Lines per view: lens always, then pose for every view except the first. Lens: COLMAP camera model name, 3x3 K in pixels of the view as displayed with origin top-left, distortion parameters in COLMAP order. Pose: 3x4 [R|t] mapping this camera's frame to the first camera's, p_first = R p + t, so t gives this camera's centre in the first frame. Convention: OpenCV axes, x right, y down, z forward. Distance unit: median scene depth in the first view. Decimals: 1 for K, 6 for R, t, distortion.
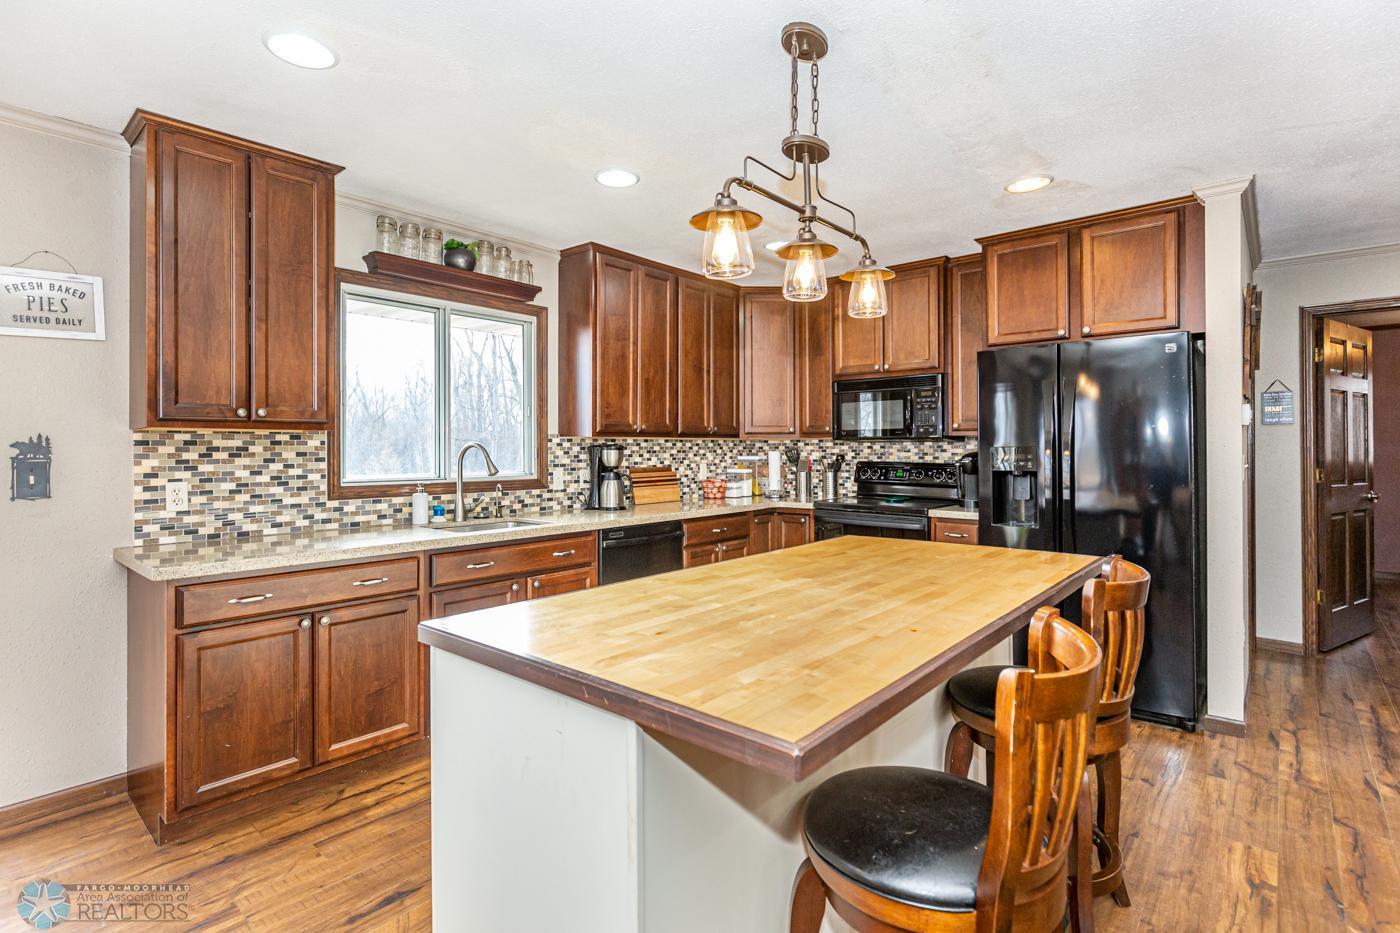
lens RADIAL K [[589.8, 0, 700.9], [0, 589.8, 452.1], [0, 0, 1]] dist [-0.003154, -0.000446]
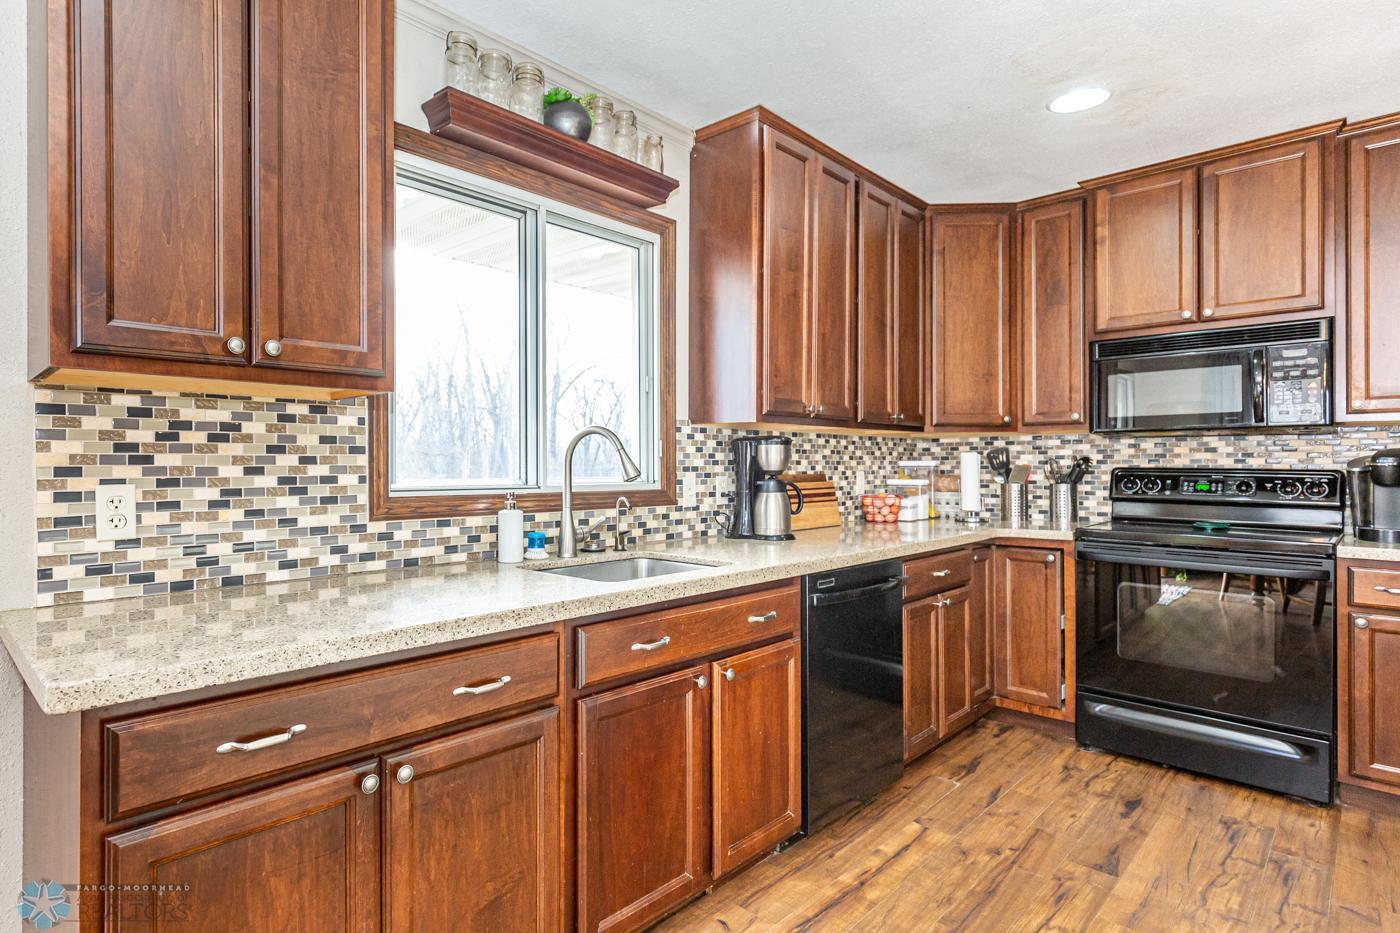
lens RADIAL K [[737.6, 0, 700.0], [0, 737.6, 466.5], [0, 0, 1]] dist [0.004498, 0.000024]
pose [[0.997207, 0.003178, -0.074615, -0.228000], [-0.002824, 0.999984, 0.004851, 0.021456], [0.074629, -0.004627, 0.997201, 0.269916]]
